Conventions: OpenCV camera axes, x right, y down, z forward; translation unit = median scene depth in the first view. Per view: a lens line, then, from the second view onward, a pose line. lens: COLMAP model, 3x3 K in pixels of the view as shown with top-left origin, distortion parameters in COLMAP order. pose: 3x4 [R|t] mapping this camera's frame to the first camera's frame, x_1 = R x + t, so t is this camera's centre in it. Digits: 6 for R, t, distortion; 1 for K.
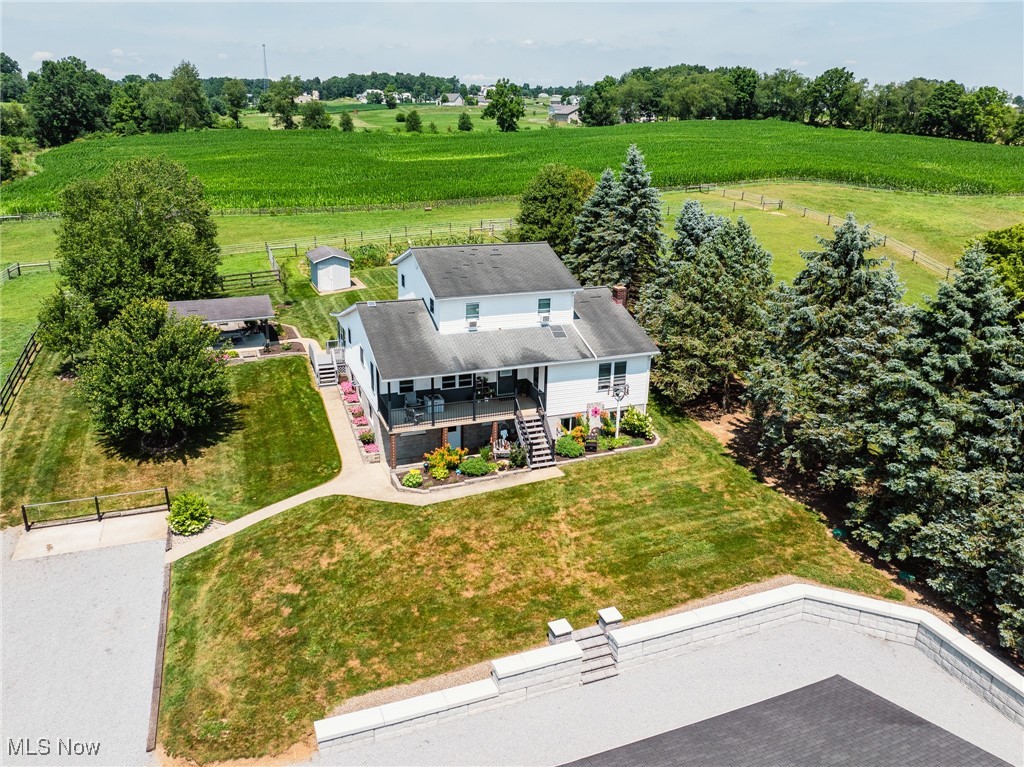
lens RADIAL K [[778.0, 0, 530.4], [0, 778.0, 374.4], [0, 0, 1]] dist [-0.027644, -0.018637]
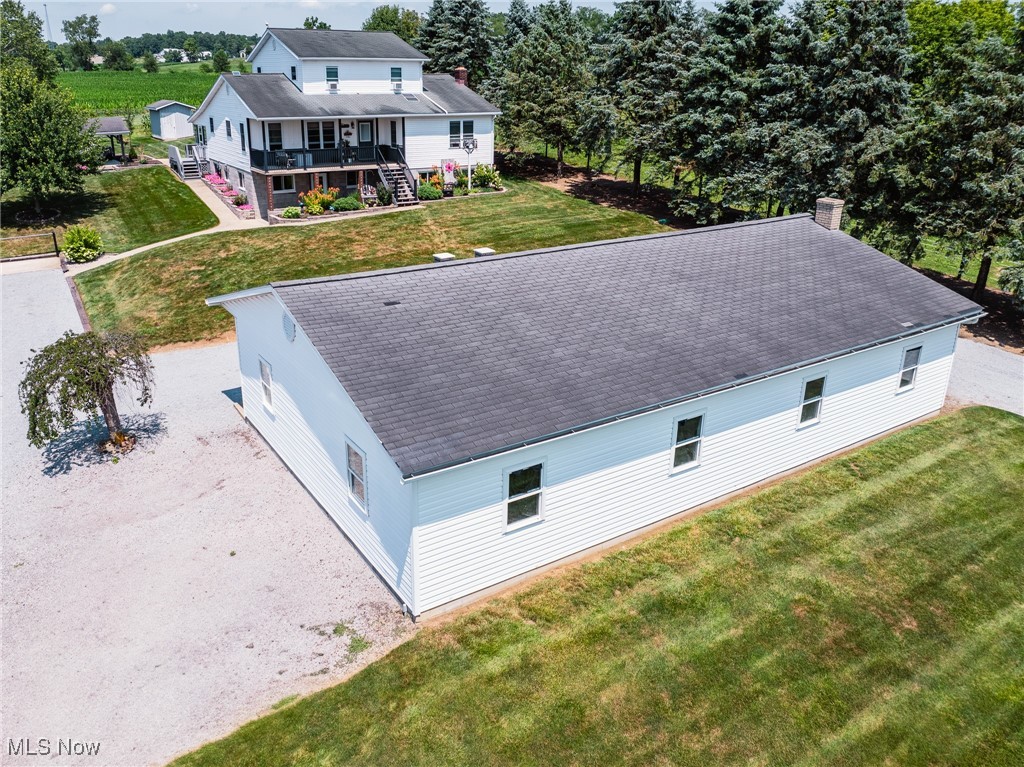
lens RADIAL K [[778.0, 0, 477.9], [0, 778.0, 353.1], [0, 0, 1]] dist [-0.027644, -0.018637]
pose [[0.985368, -0.074567, 0.153264, -0.067417], [0.071702, 0.997134, 0.024141, 0.294173], [-0.154625, -0.012799, 0.987890, -0.115499]]
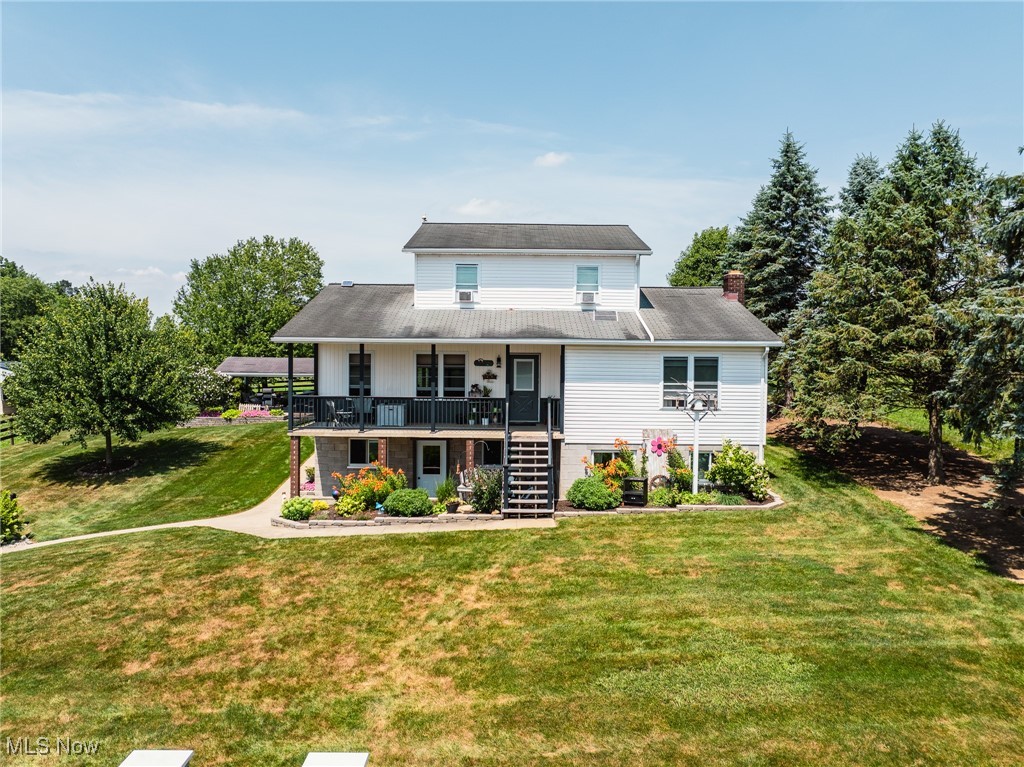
lens RADIAL K [[721.4, 0, 514.1], [0, 721.4, 384.9], [0, 0, 1]] dist [-0.051608, 0.020963]
pose [[0.926650, -0.000143, -0.375926, 0.183324], [-0.107329, 0.958276, -0.264928, 0.155839], [0.360278, 0.285844, 0.887971, 0.498348]]
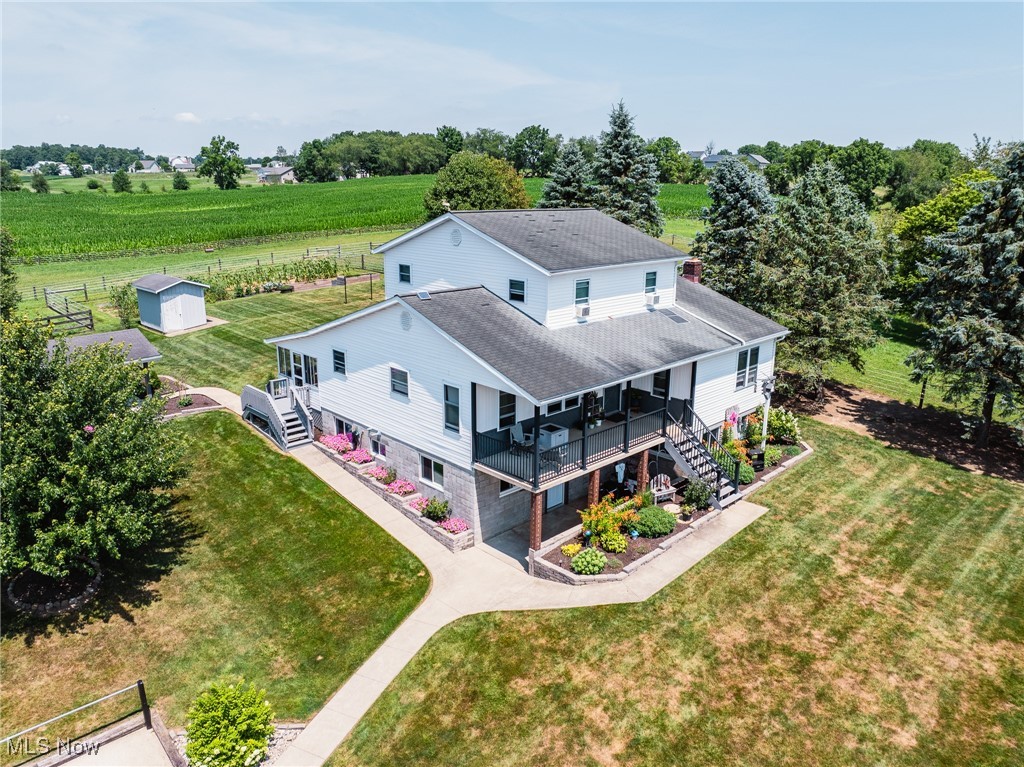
lens RADIAL K [[721.4, 0, 517.9], [0, 721.4, 379.6], [0, 0, 1]] dist [-0.051608, 0.020963]
pose [[0.924911, -0.115950, 0.362071, -0.352463], [0.136497, 0.990136, -0.031598, 0.005050], [-0.354836, 0.078647, 0.931615, 0.439995]]
